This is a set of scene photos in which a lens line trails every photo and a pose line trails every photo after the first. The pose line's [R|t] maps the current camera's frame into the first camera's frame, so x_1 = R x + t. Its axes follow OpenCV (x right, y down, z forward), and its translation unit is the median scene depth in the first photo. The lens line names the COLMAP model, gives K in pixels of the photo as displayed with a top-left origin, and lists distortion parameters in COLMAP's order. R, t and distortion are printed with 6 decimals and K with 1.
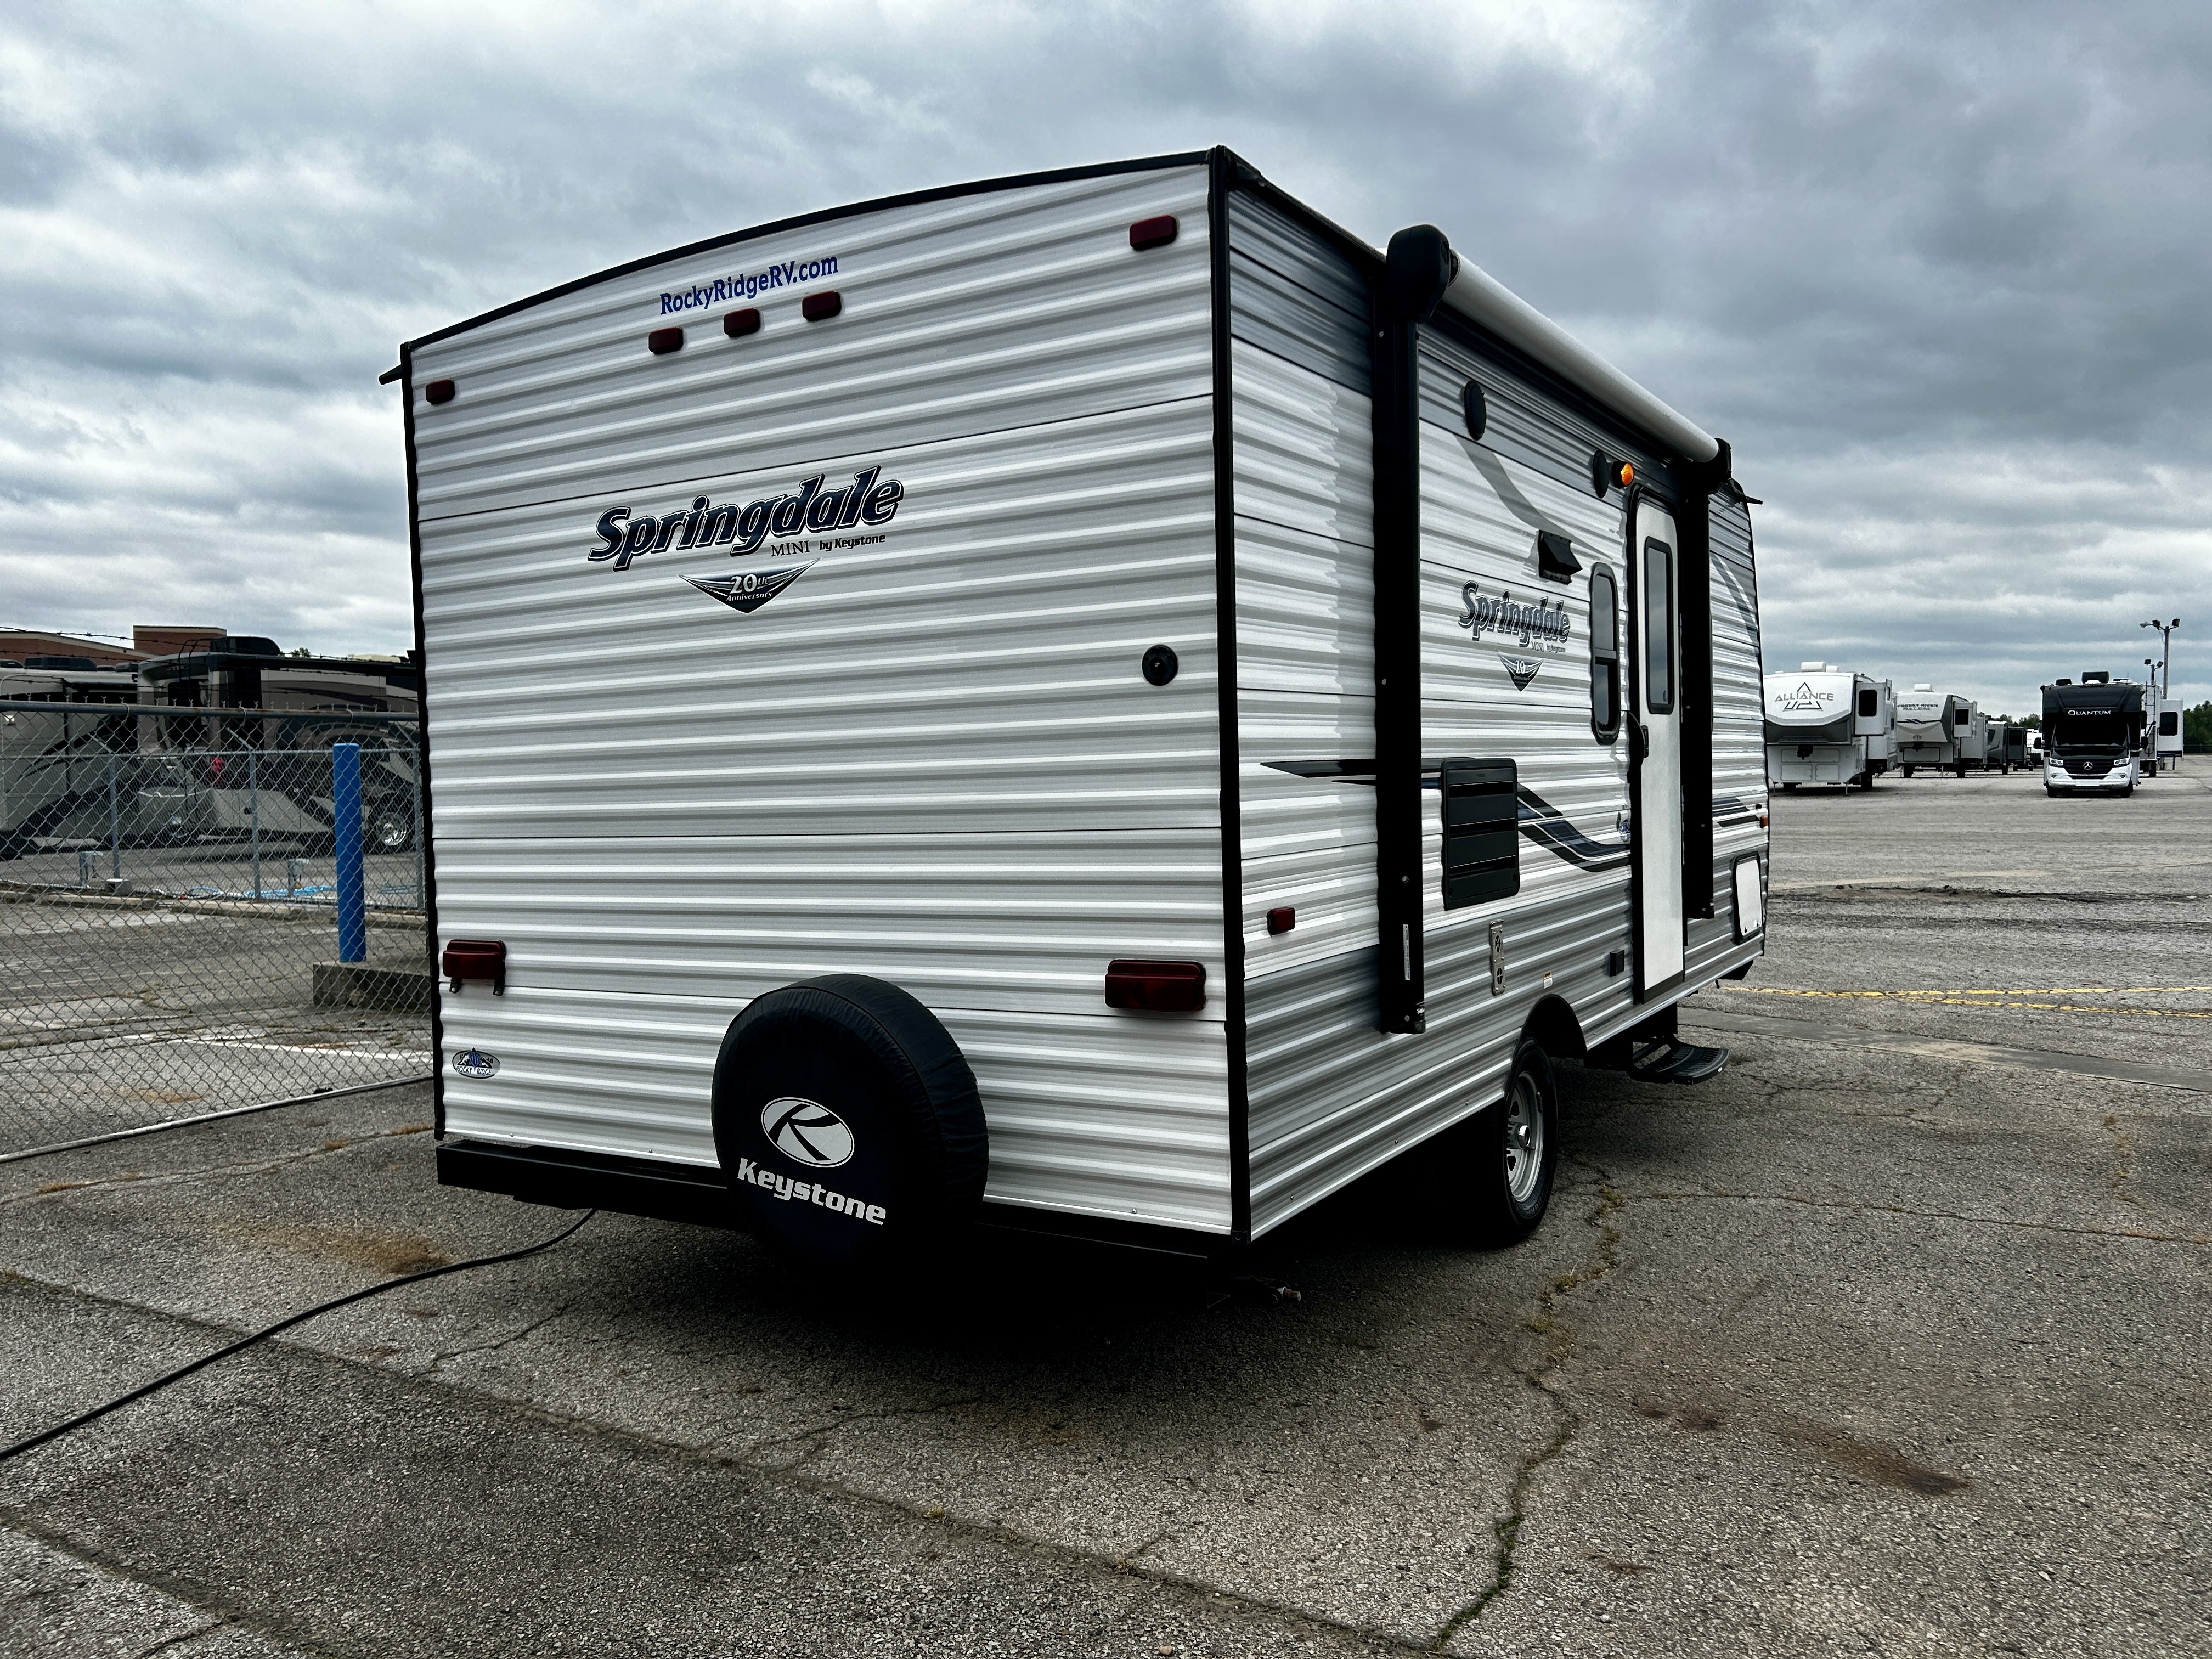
lens RADIAL K [[1661.1, 0, 1109.7], [0, 1661.1, 837.8], [0, 0, 1]] dist [0.057710, -0.051335]
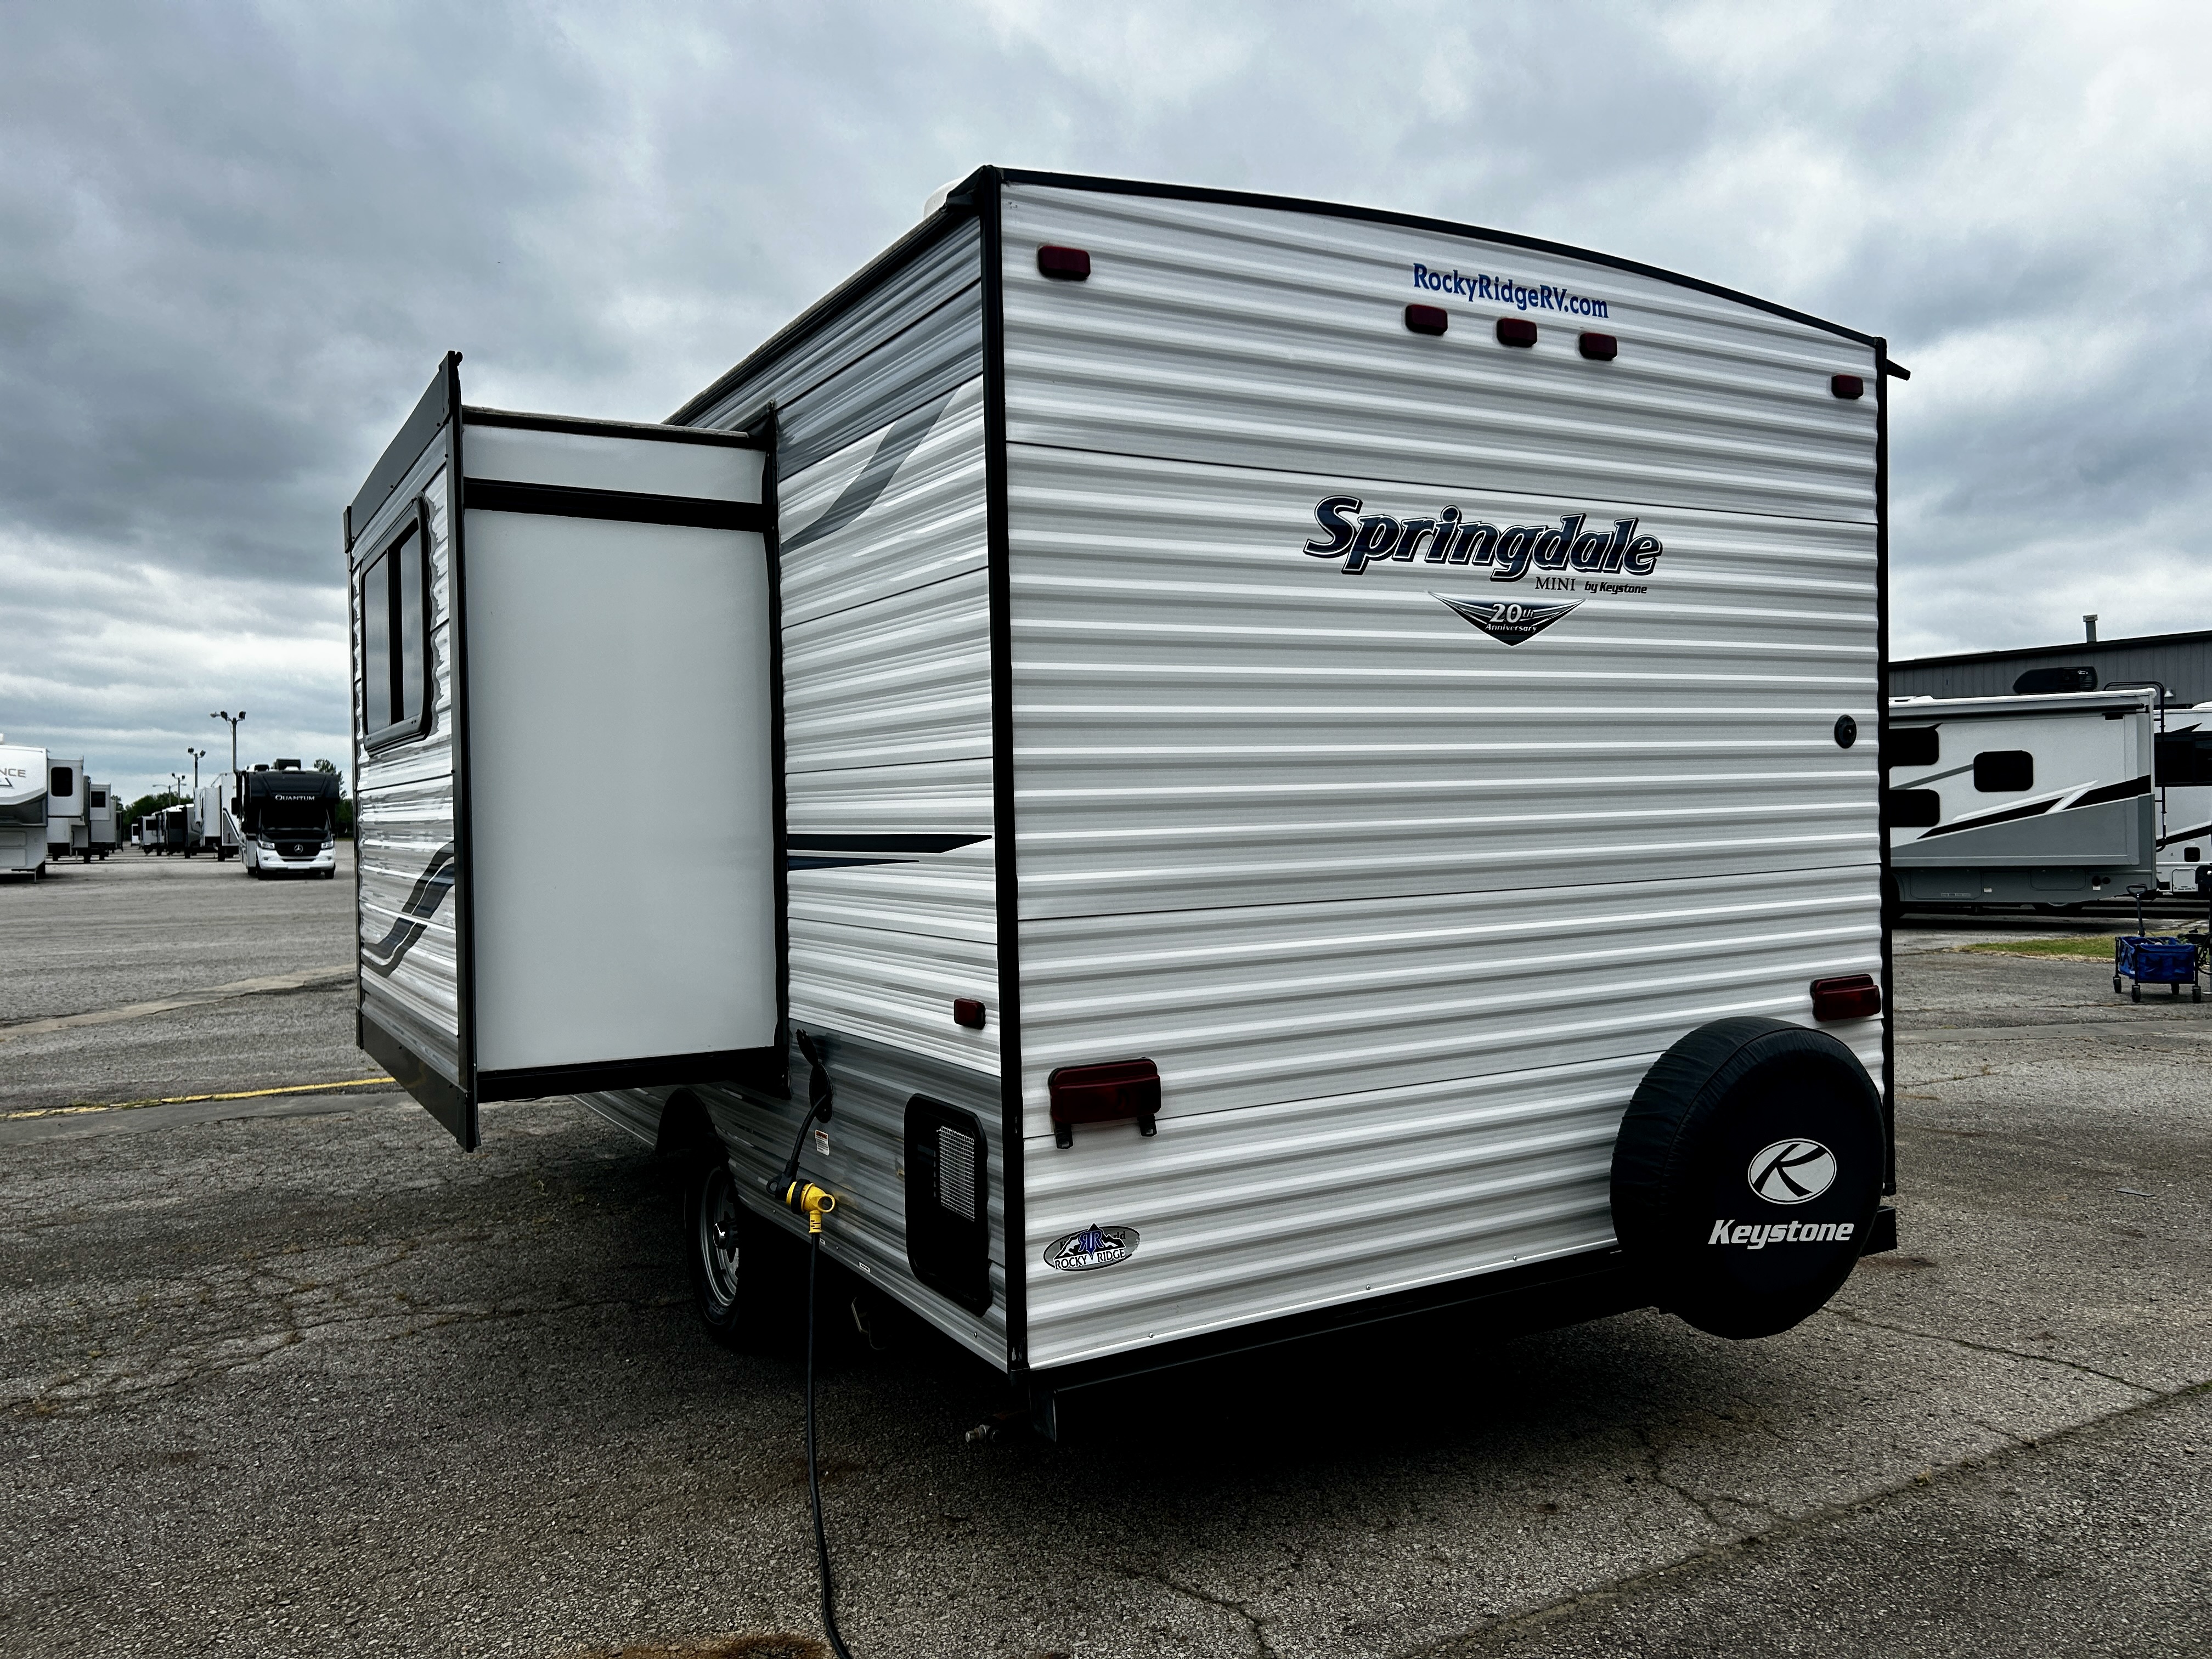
lens RADIAL K [[1661.1, 0, 1110.3], [0, 1661.1, 838.3], [0, 0, 1]] dist [0.057710, -0.051335]
pose [[0.472728, 0.001767, 0.881207, -1.147182], [0.043261, 0.998746, -0.025210, -0.016562], [-0.880146, 0.050039, 0.472059, 0.783668]]
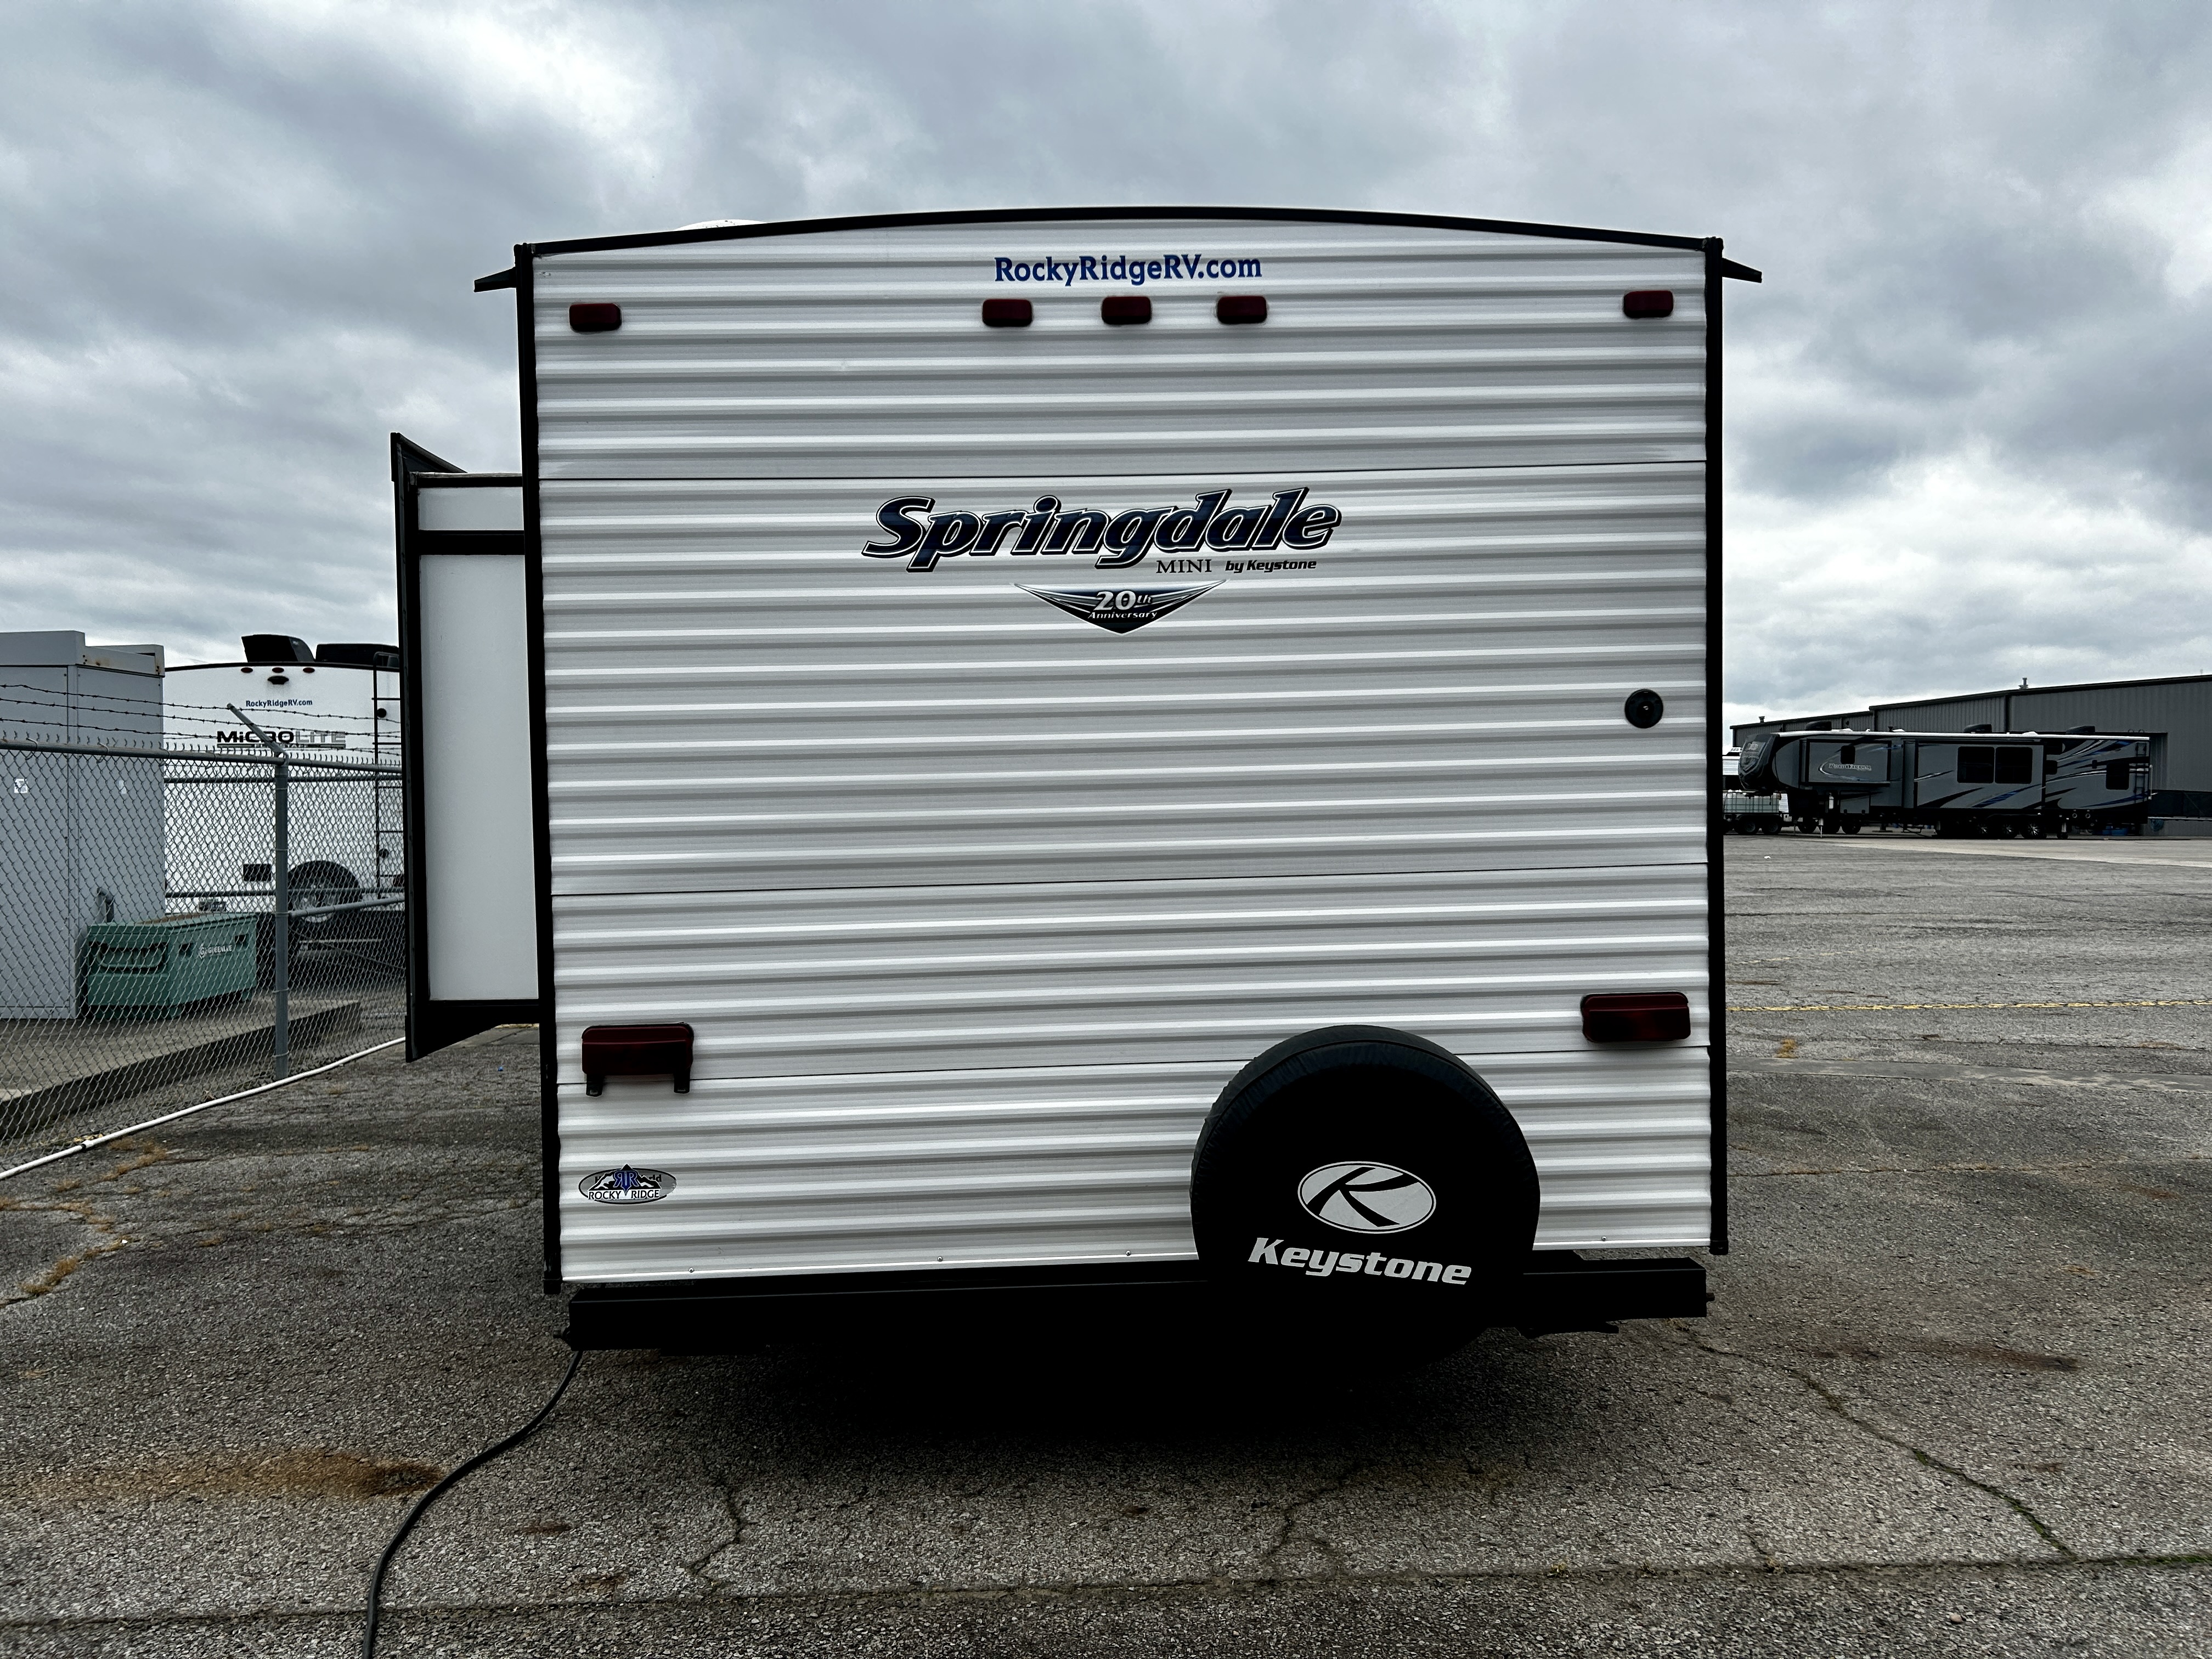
lens RADIAL K [[1661.1, 0, 1112.9], [0, 1661.1, 845.4], [0, 0, 1]] dist [0.057710, -0.051335]
pose [[0.833410, -0.004525, 0.552637, -0.728526], [0.017865, 0.999664, -0.018757, -0.004460], [-0.552366, 0.025505, 0.833211, 0.268453]]
